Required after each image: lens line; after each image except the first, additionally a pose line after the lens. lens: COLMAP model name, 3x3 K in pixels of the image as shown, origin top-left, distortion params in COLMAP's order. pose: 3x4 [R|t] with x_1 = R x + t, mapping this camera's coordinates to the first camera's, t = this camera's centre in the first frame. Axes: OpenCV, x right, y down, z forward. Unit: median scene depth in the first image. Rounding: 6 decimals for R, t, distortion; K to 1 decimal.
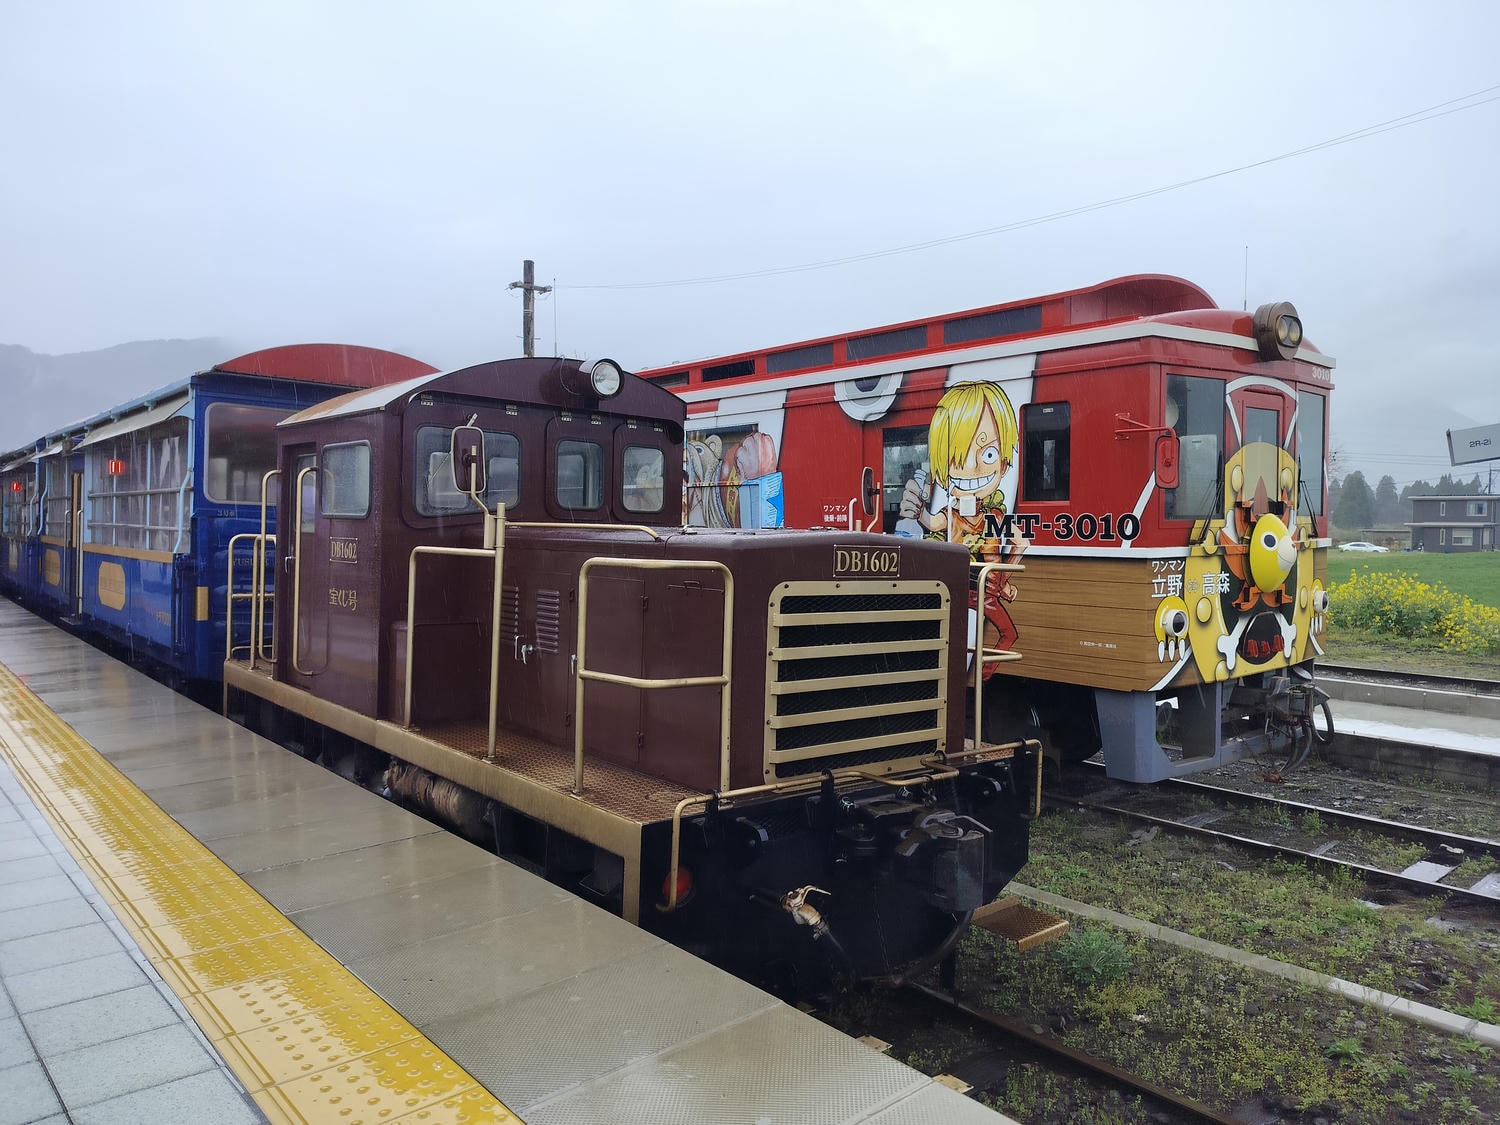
lens RADIAL K [[1064.0, 0, 750.0], [0, 1064.0, 562.5], [0, 0, 1]] dist [0.003828, -0.003986]
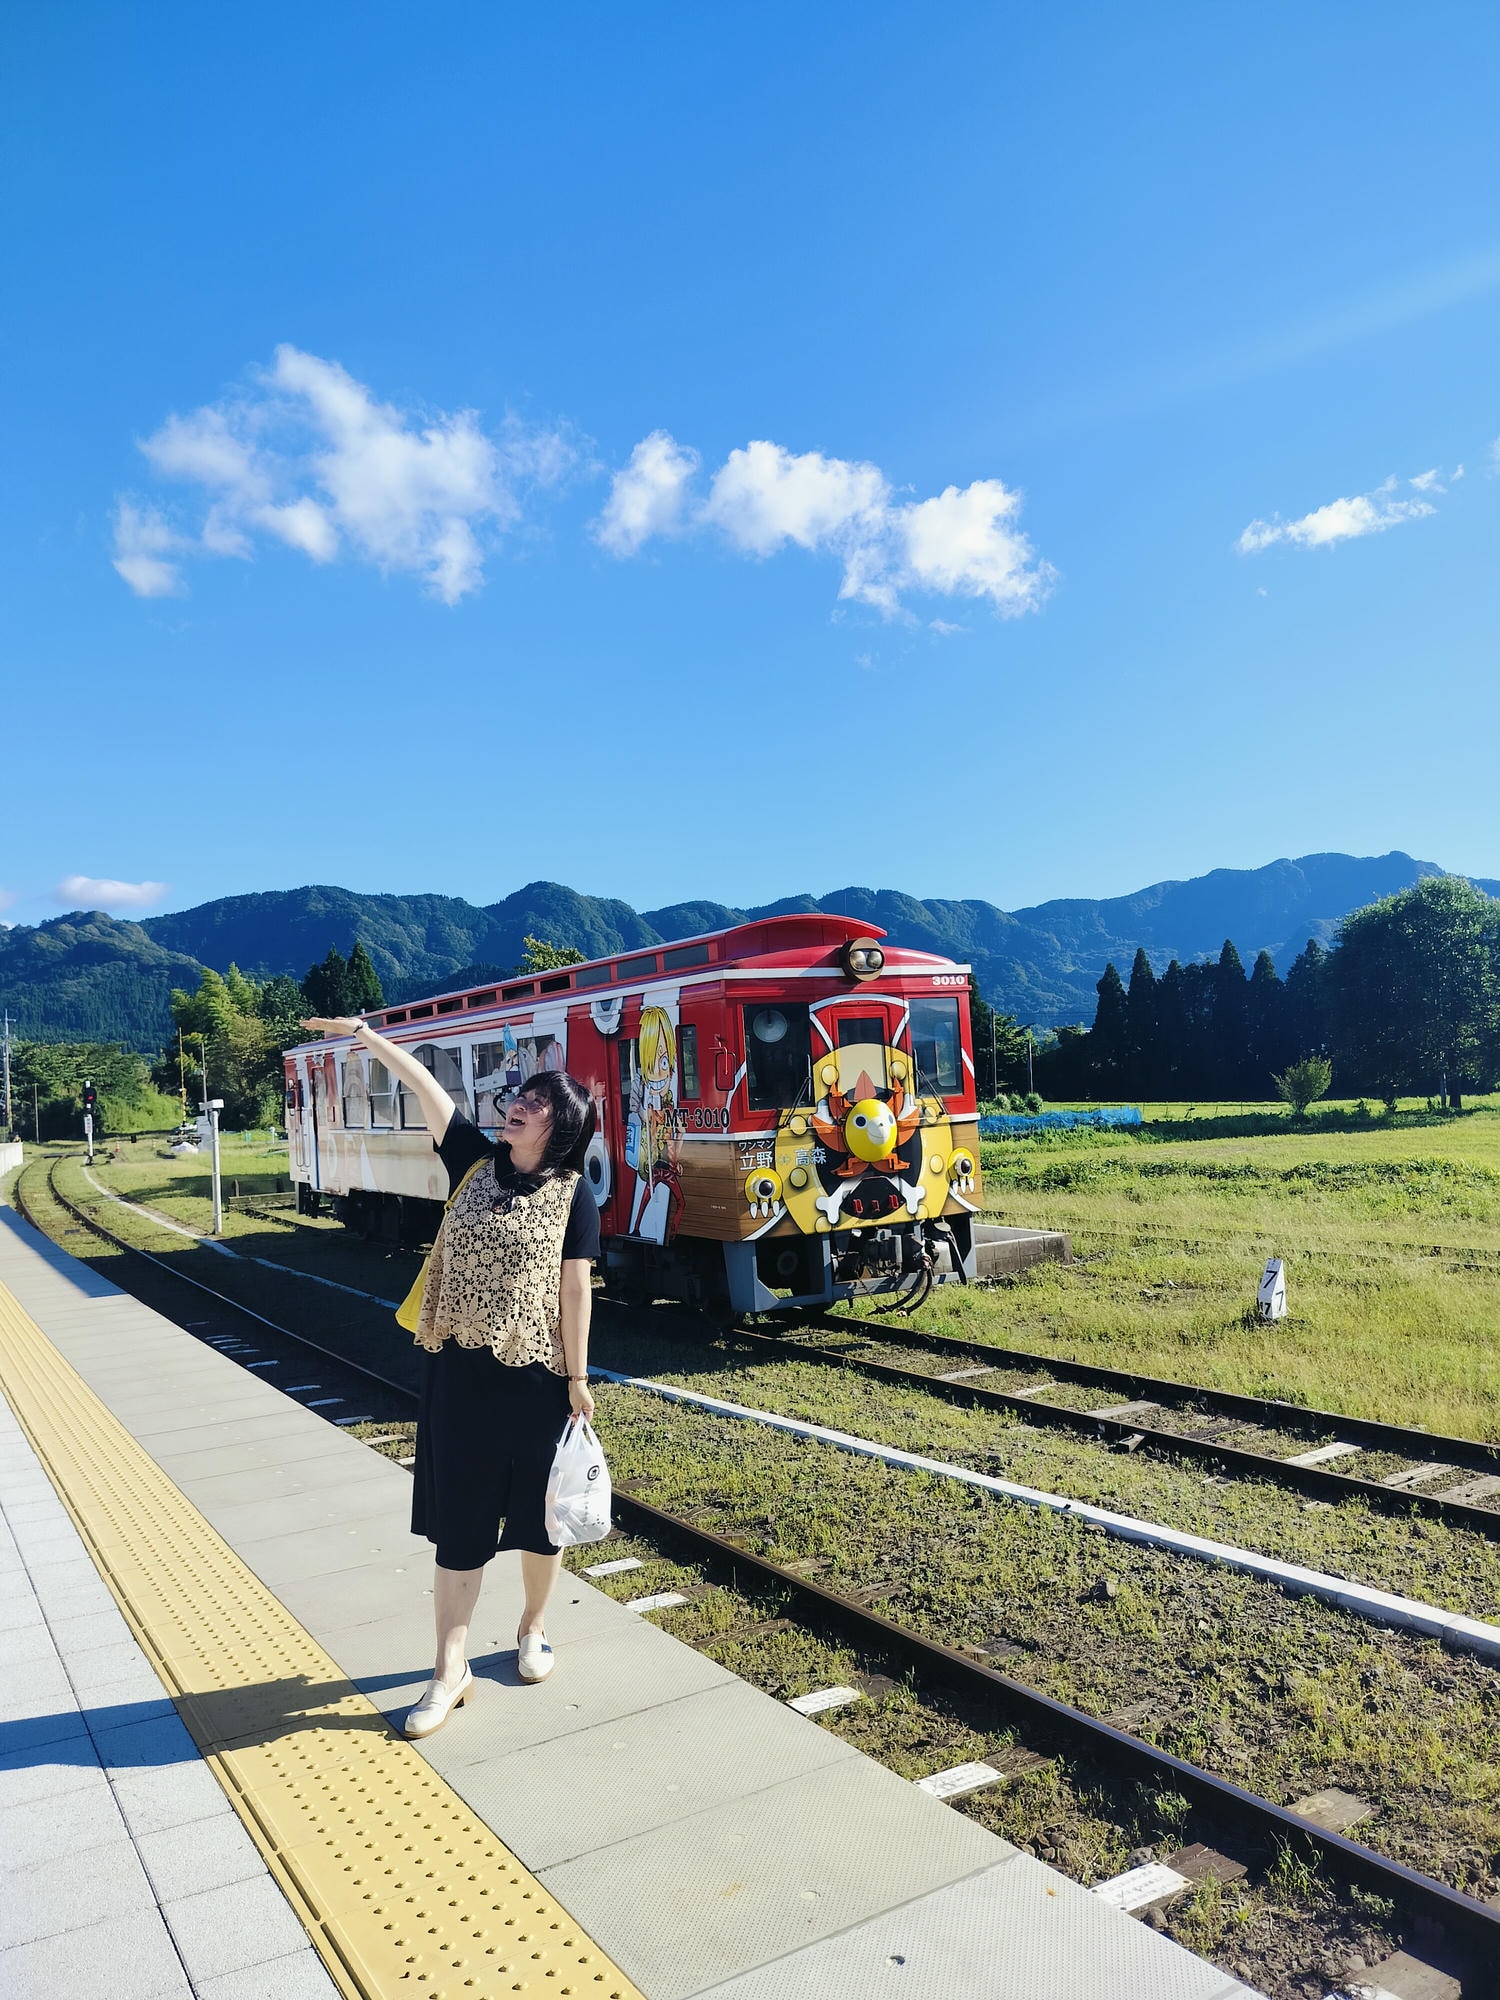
lens RADIAL K [[1418.6, 0, 750.0], [0, 1418.6, 1000.0], [0, 0, 1]] dist [0.003828, -0.003986]
pose [[0.987304, -0.056849, -0.148319, 0.626729], [0.042806, 0.994440, -0.096214, -0.007212], [0.152964, 0.088643, 0.984248, -0.735757]]
